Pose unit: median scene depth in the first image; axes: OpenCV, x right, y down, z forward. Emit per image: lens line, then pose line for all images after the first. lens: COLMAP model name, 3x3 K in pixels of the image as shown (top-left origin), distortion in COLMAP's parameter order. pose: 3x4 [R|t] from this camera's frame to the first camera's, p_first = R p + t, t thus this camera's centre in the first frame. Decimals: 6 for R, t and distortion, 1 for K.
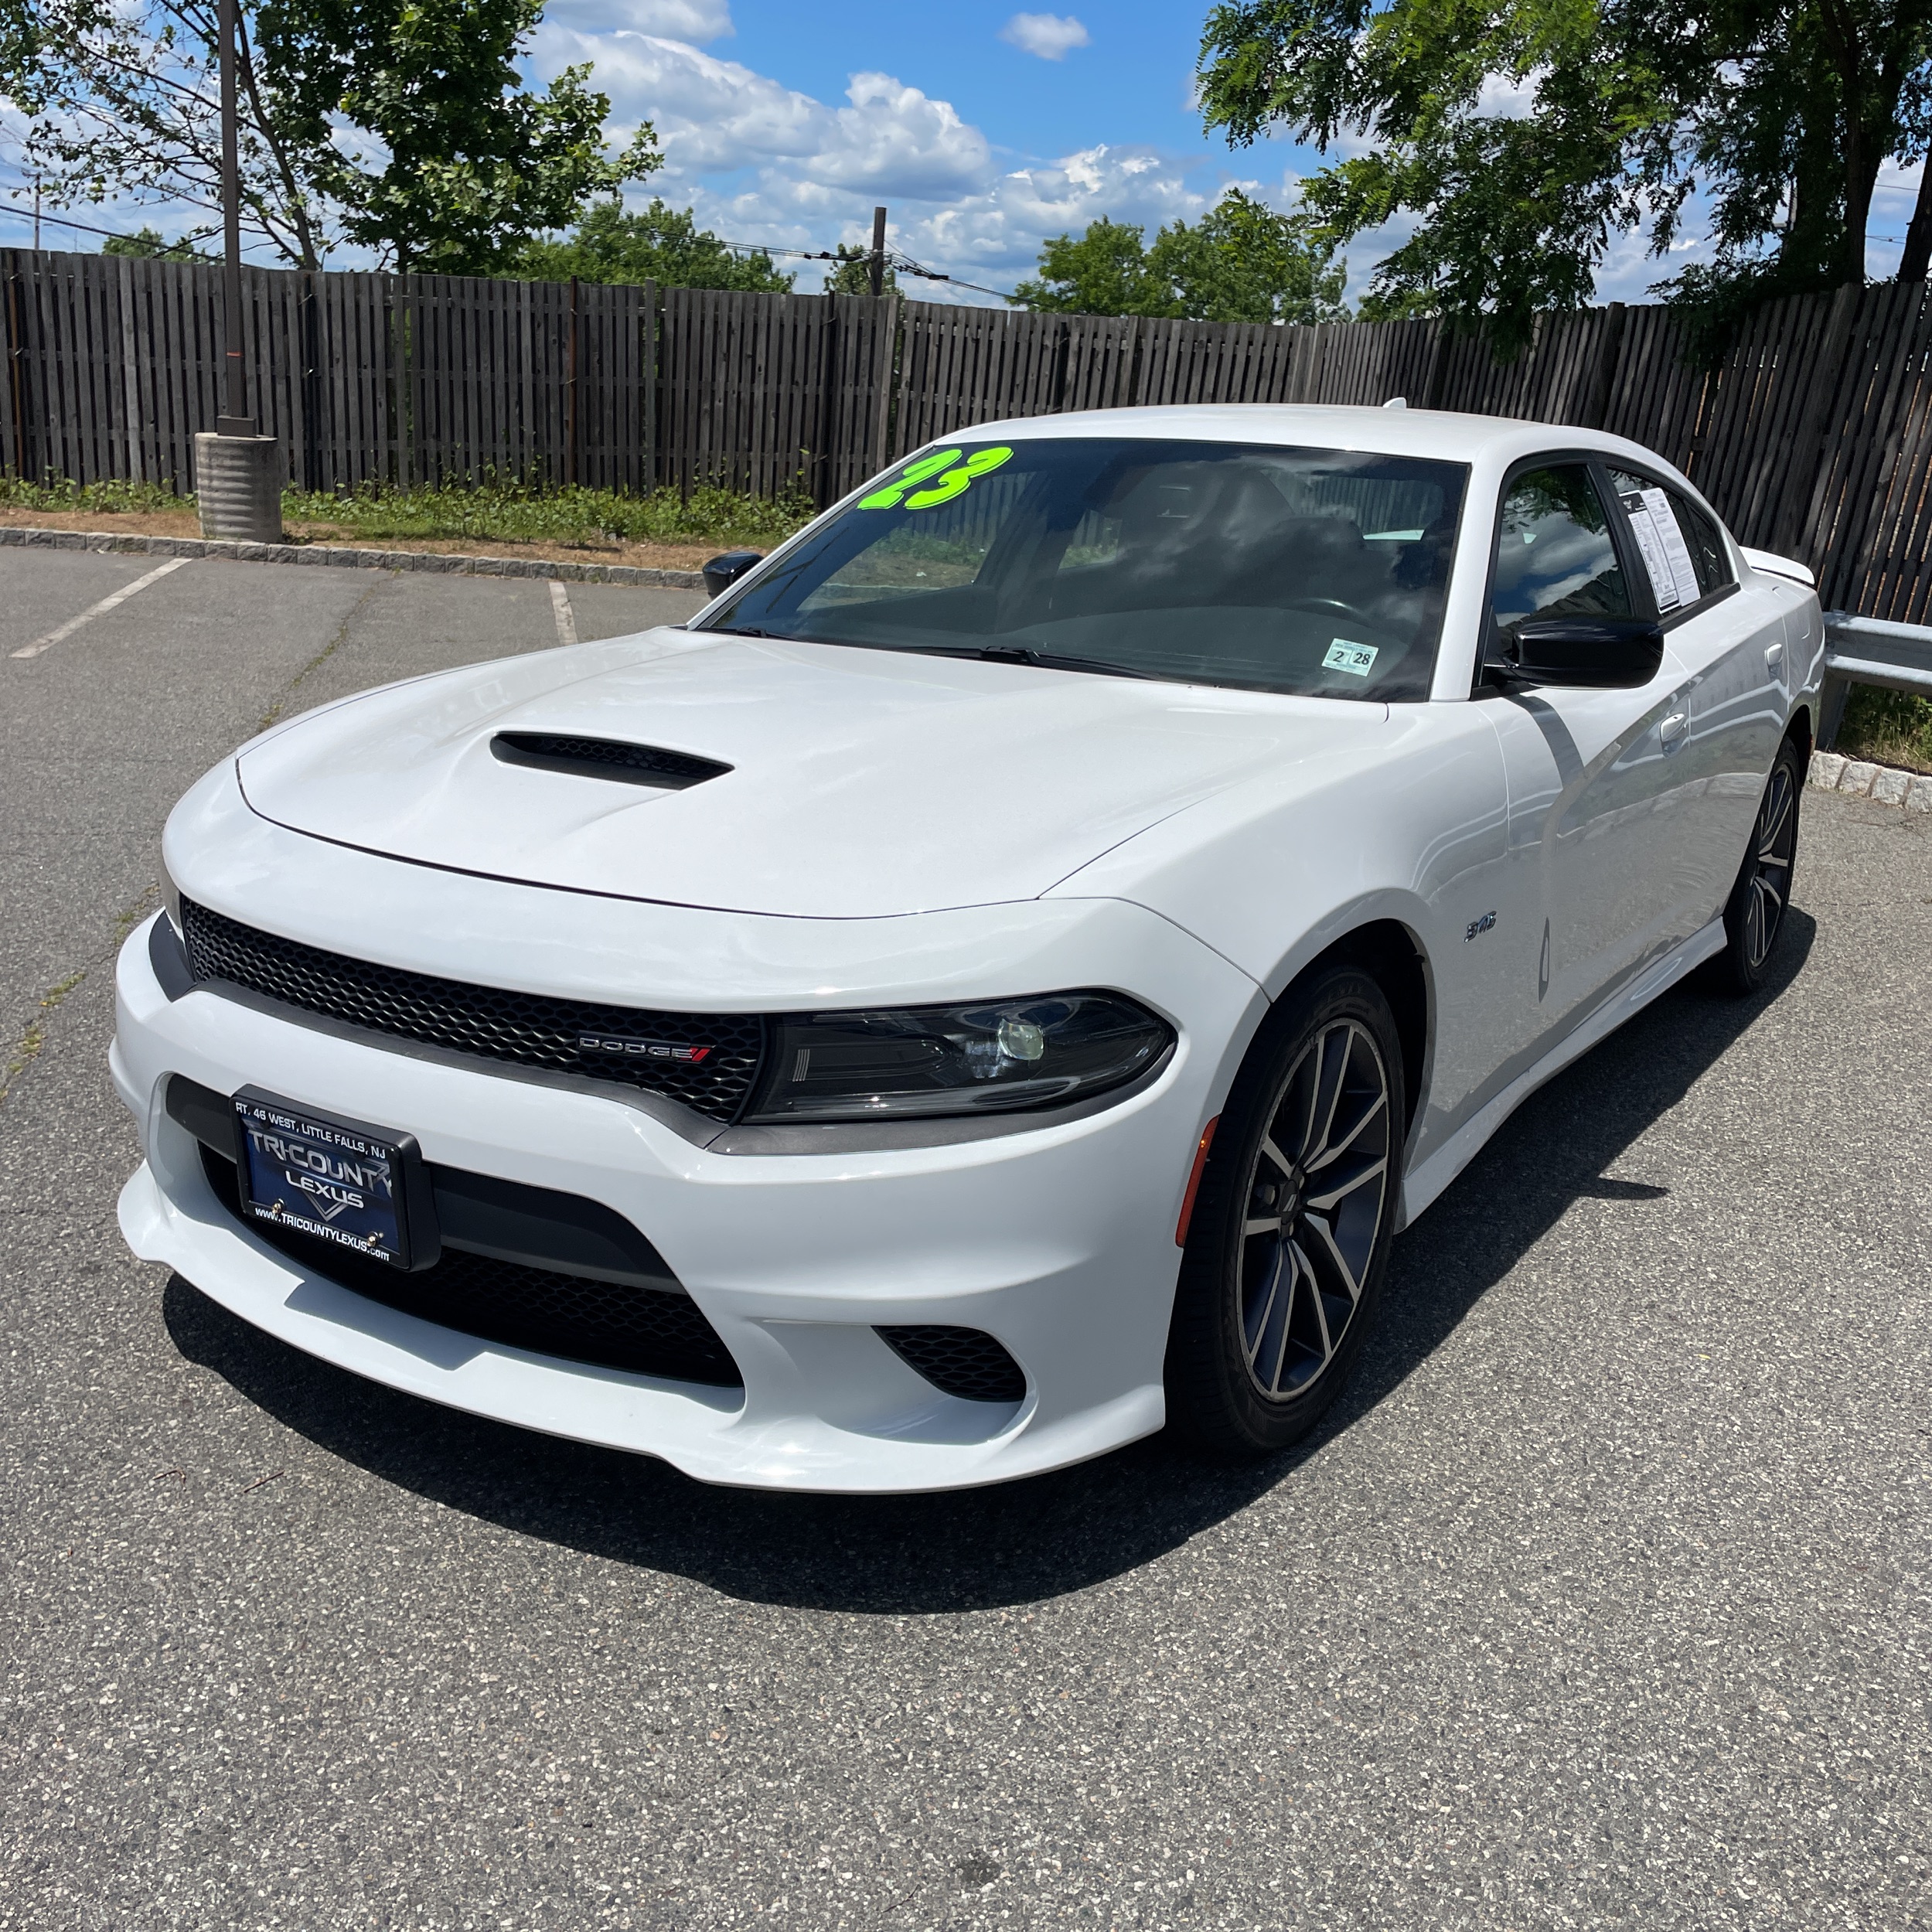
lens RADIAL K [[1940.7, 0, 969.6], [0, 1940.7, 924.5], [0, 0, 1]] dist [0.080148, -0.097711]
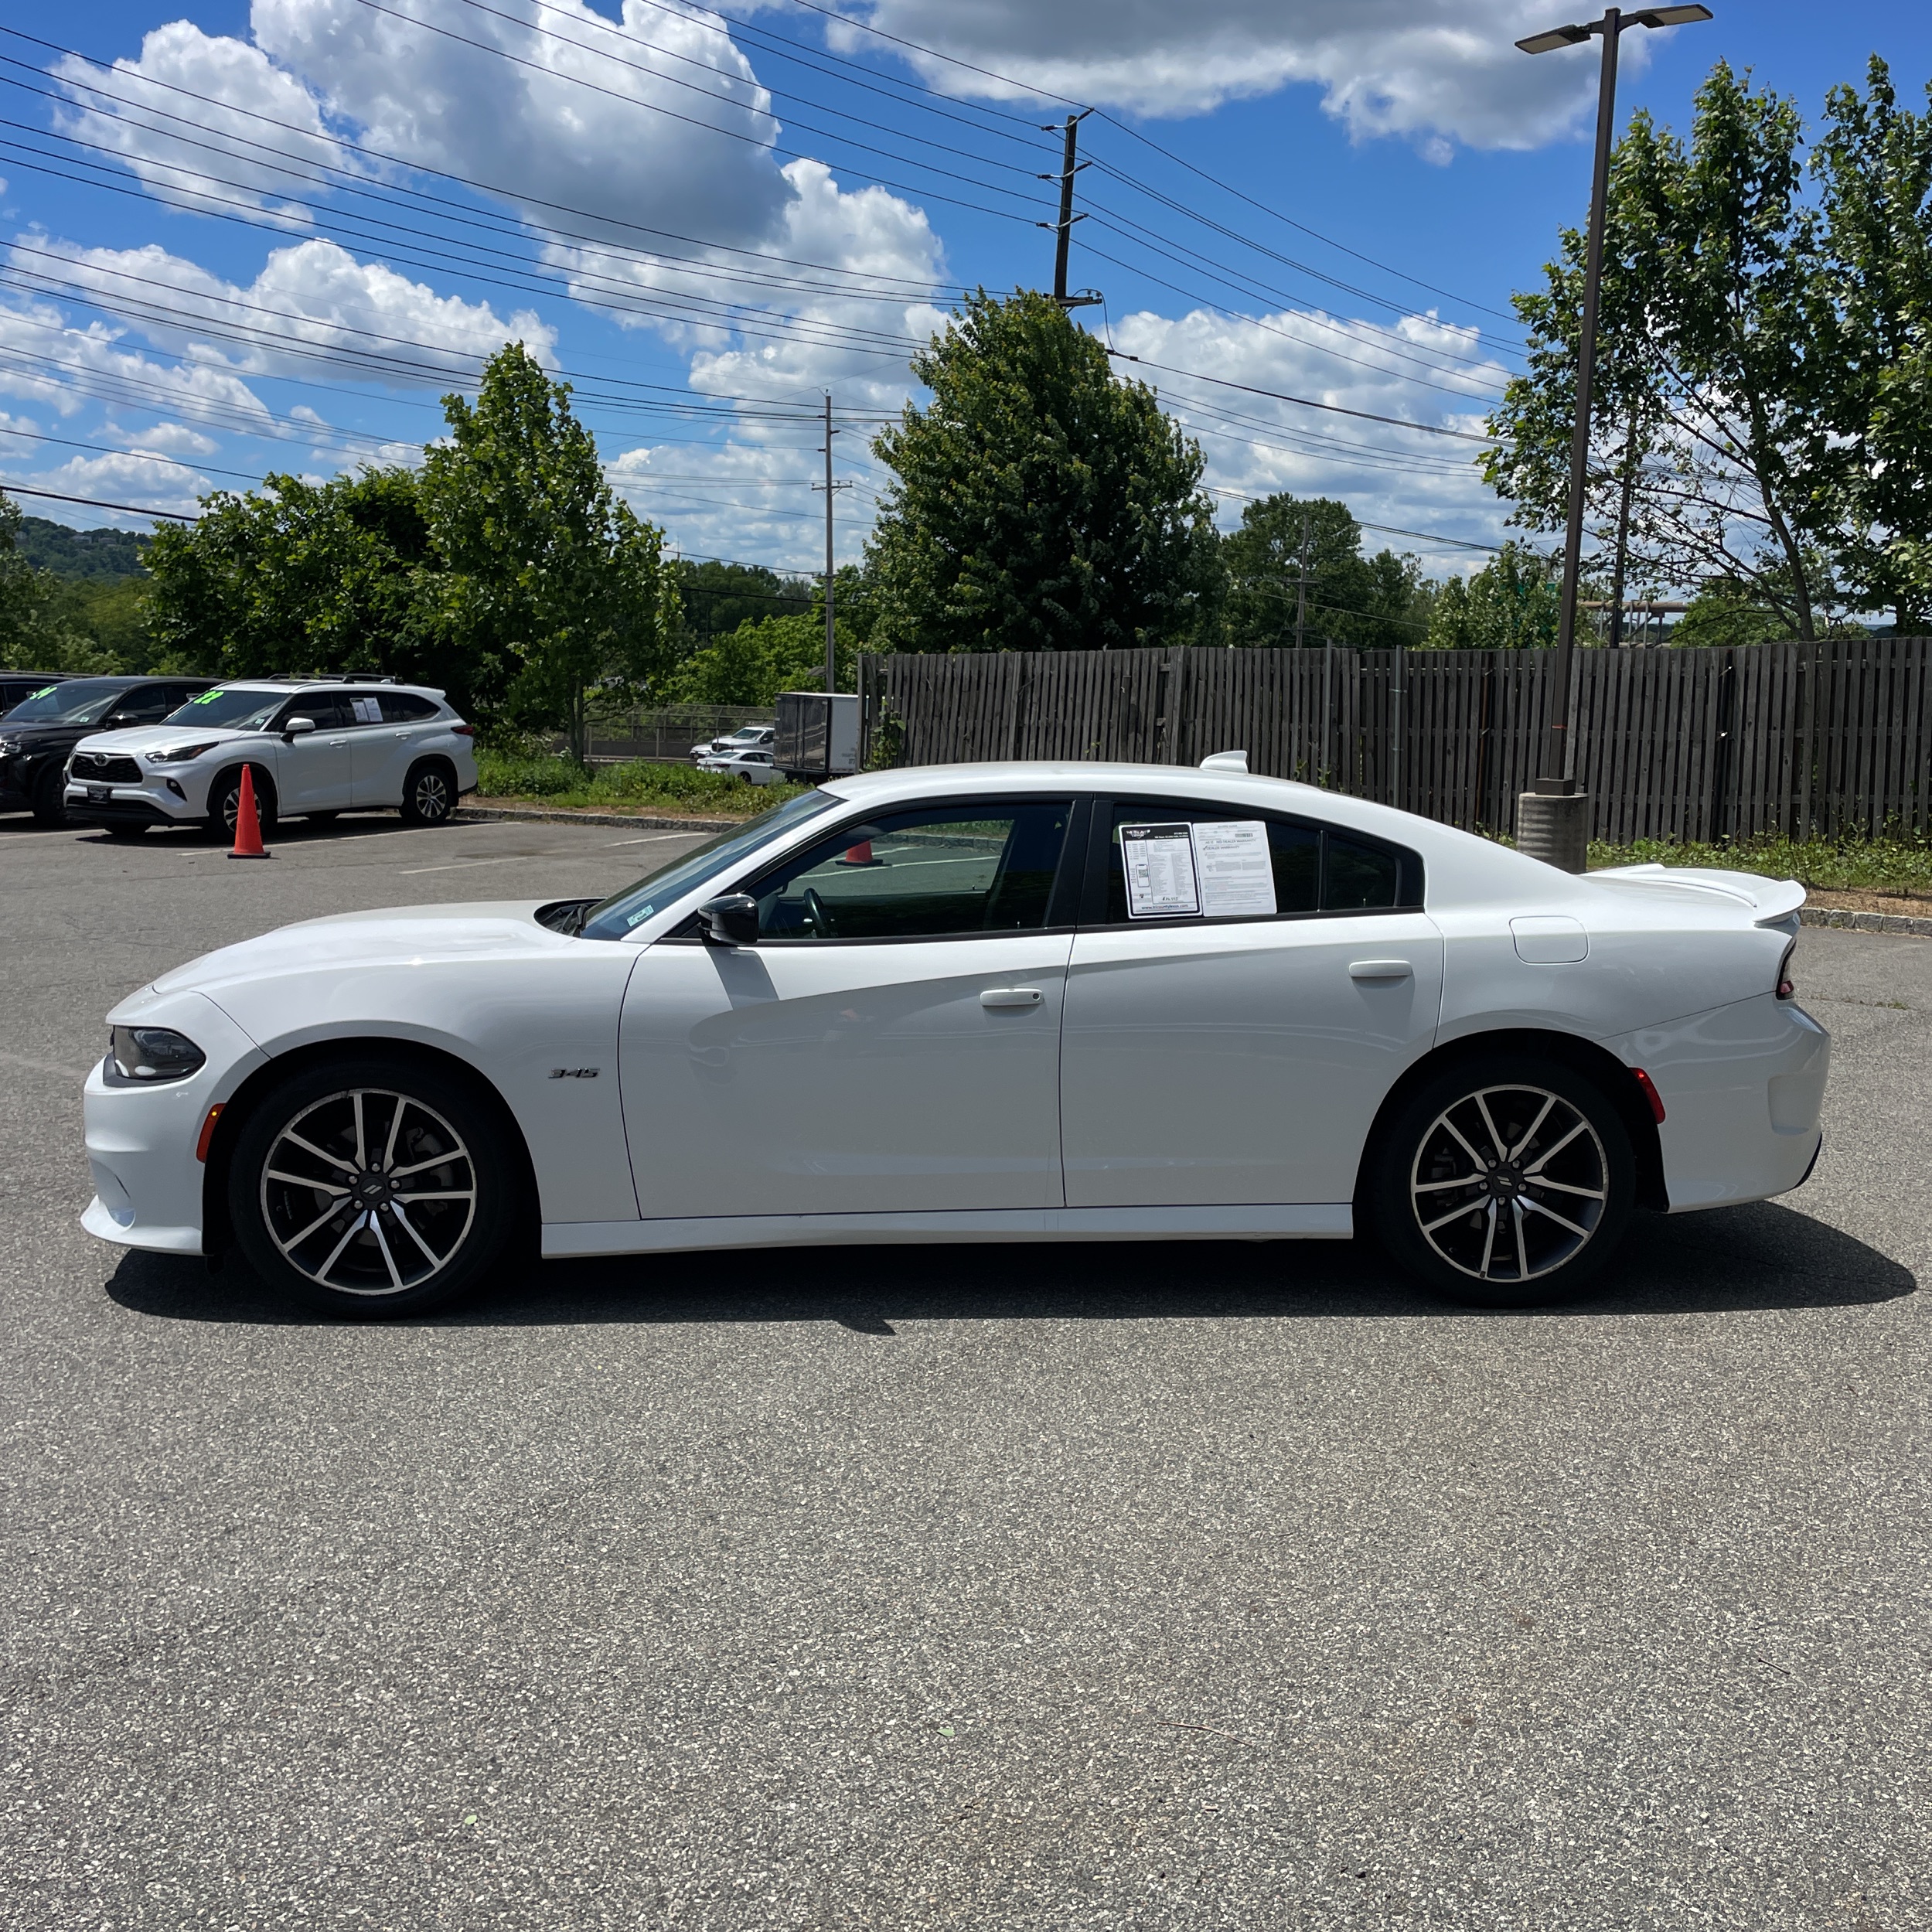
lens RADIAL K [[1928.3, 0, 966.0], [0, 1928.3, 966.0], [0, 0, 1]] dist [0.142233, -0.256070]
pose [[0.602702, 0.056192, -0.795985, 0.287571], [-0.180657, 0.981226, -0.067520, -0.006118], [0.777247, 0.184495, 0.601538, 0.041457]]
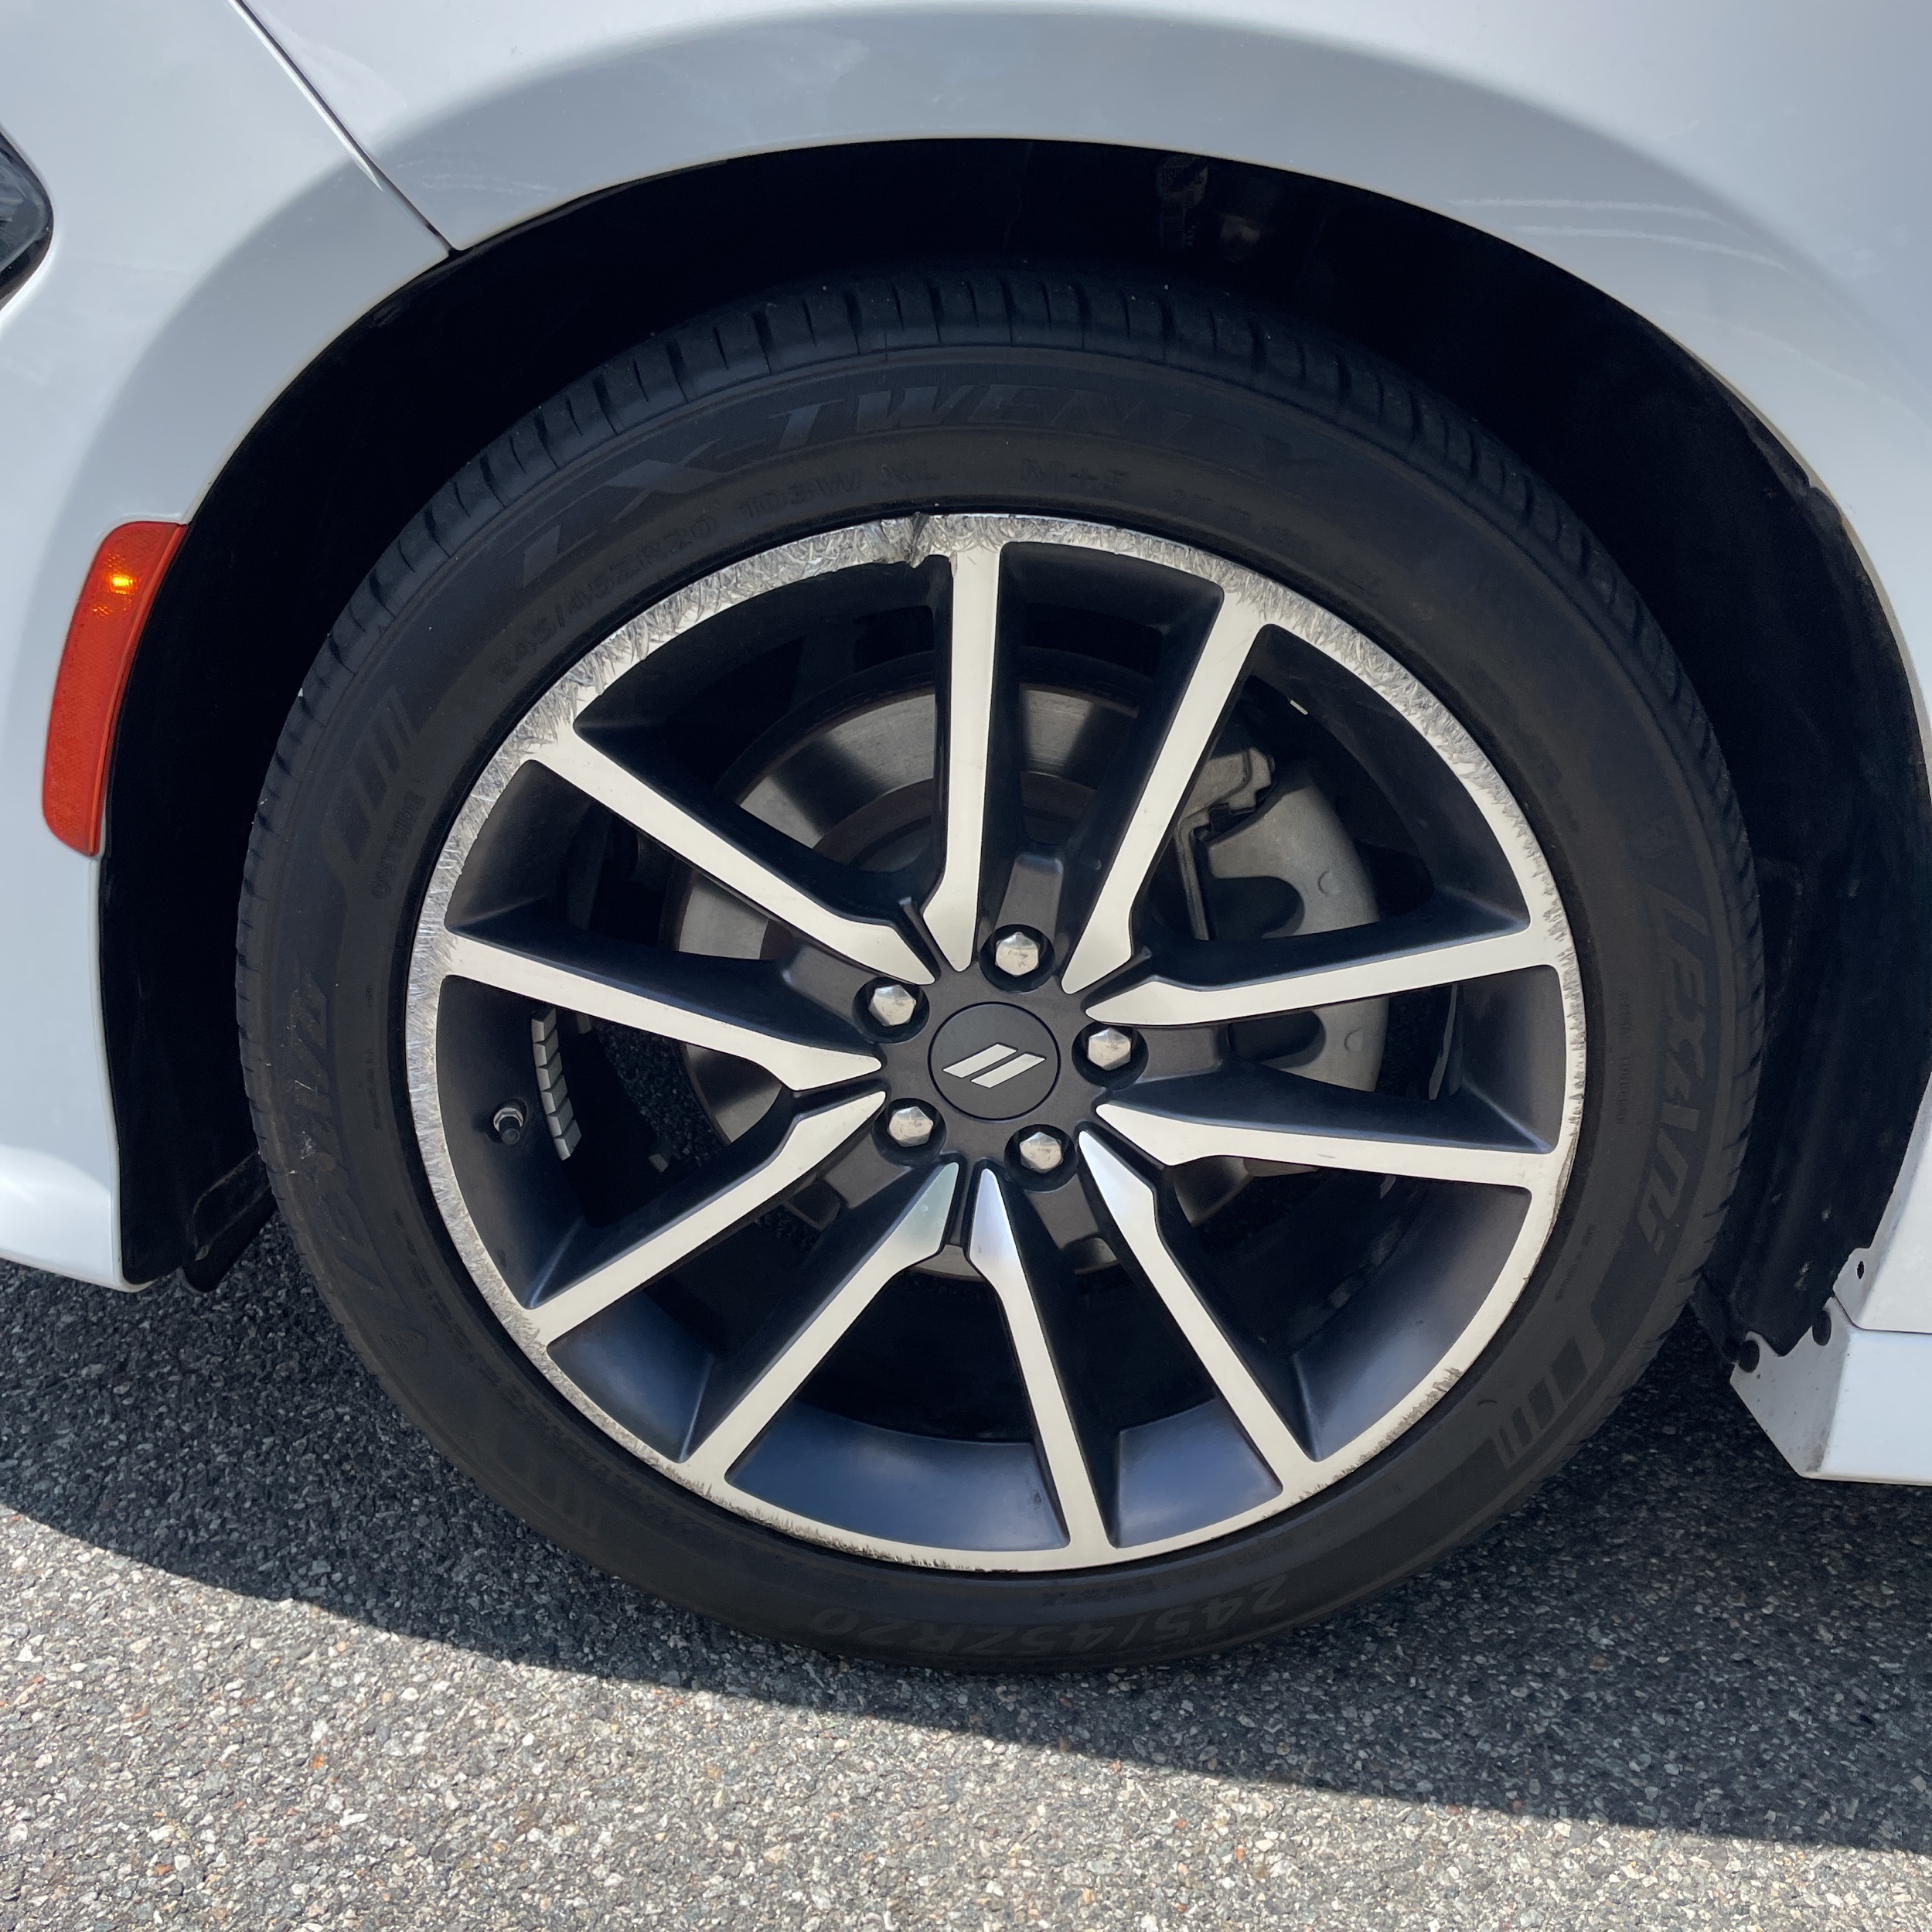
lens RADIAL K [[1955.0, 0, 956.8], [0, 1955.0, 926.7], [0, 0, 1]] dist [0.091838, -0.126421]
pose [[0.504489, 0.366311, -0.781861, 0.061642], [-0.264976, 0.927529, 0.263585, 0.004651], [0.821753, 0.074198, 0.564992, 0.116796]]
